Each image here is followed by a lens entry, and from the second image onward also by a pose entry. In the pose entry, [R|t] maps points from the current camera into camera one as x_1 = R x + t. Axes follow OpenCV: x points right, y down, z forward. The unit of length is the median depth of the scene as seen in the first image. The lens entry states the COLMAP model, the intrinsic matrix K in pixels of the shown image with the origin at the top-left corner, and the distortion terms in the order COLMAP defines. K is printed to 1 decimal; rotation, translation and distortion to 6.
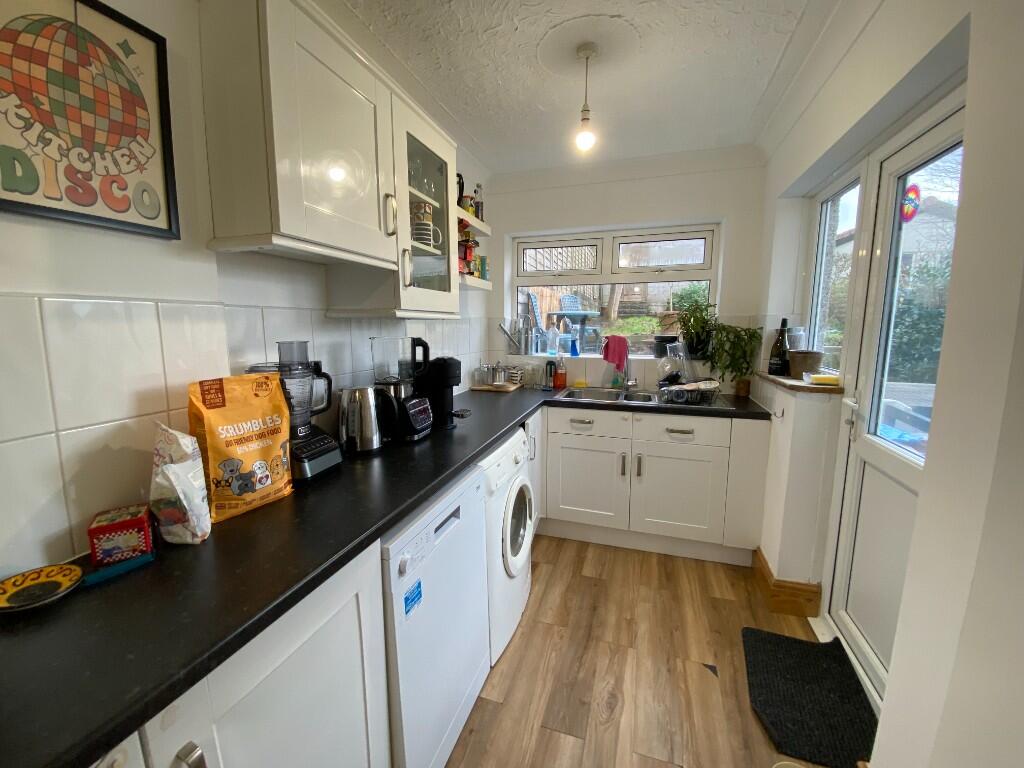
lens RADIAL K [[445.7, 0, 505.6], [0, 445.7, 391.1], [0, 0, 1]] dist [0.068265, -0.047795]
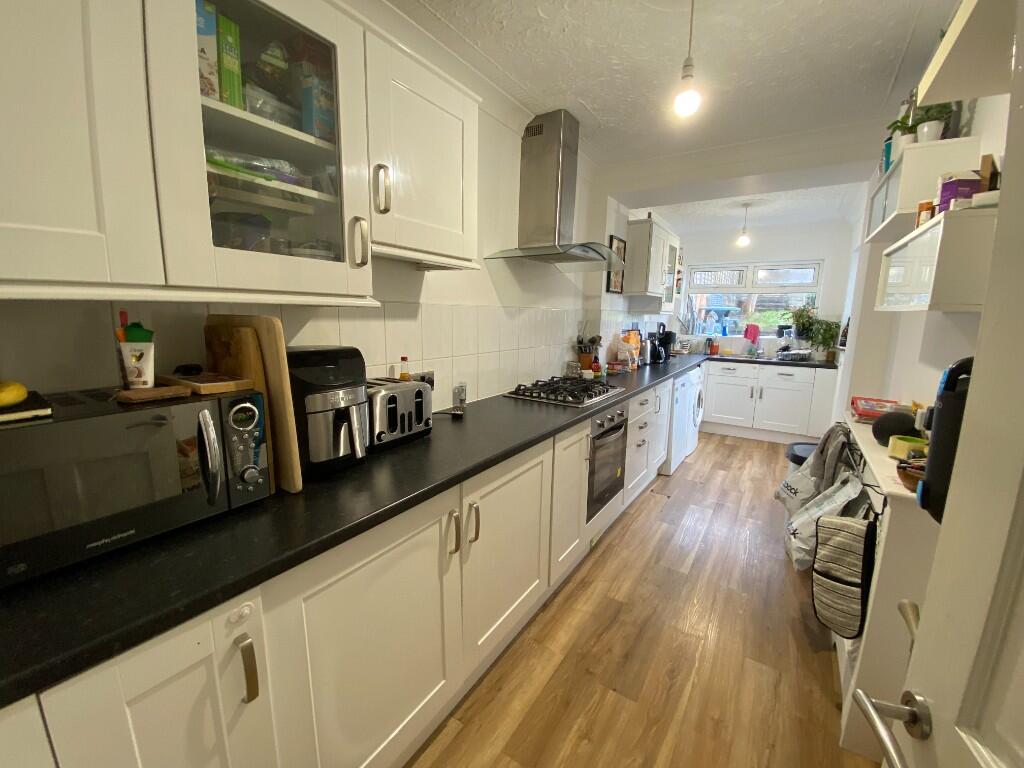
lens RADIAL K [[410.6, 0, 511.3], [0, 410.6, 381.6], [0, 0, 1]] dist [0.043038, -0.034440]
pose [[0.960234, 0.059188, -0.272852, -0.225341], [-0.055475, 0.998233, 0.021312, 0.130434], [0.273631, -0.005329, 0.961820, -0.912751]]
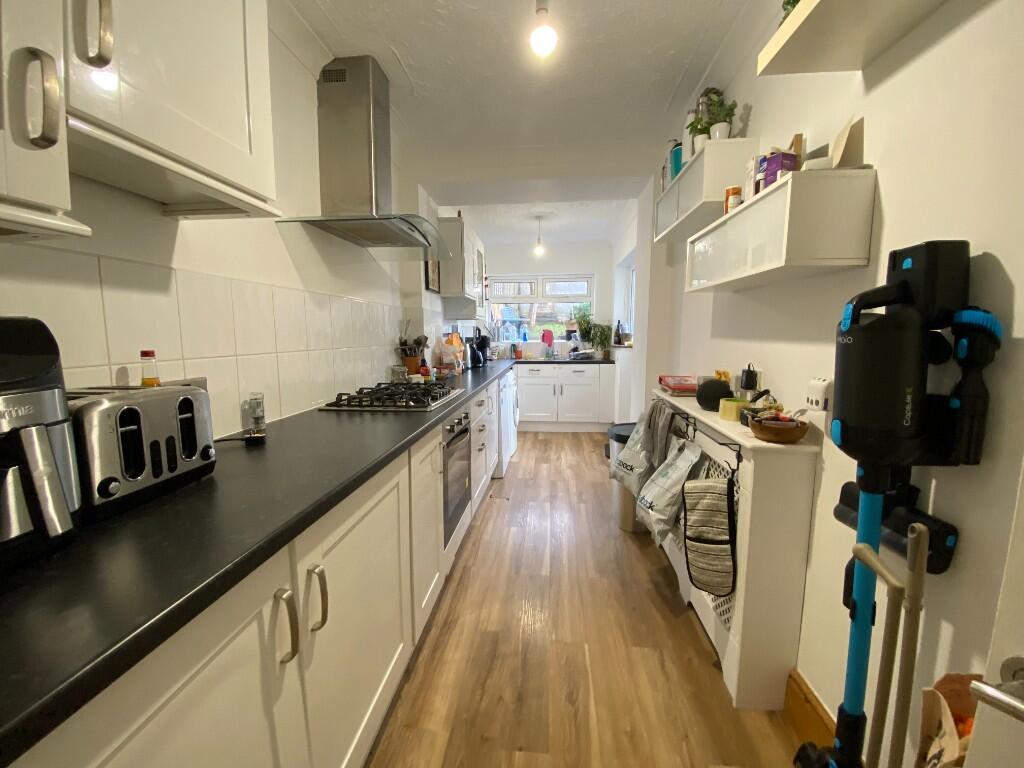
lens RADIAL K [[410.6, 0, 511.3], [0, 410.6, 381.6], [0, 0, 1]] dist [0.043038, -0.034440]
pose [[0.979614, -0.029785, 0.198671, -0.299458], [0.035941, 0.998977, -0.027453, 0.161338], [-0.197650, 0.034033, 0.979682, -0.800380]]
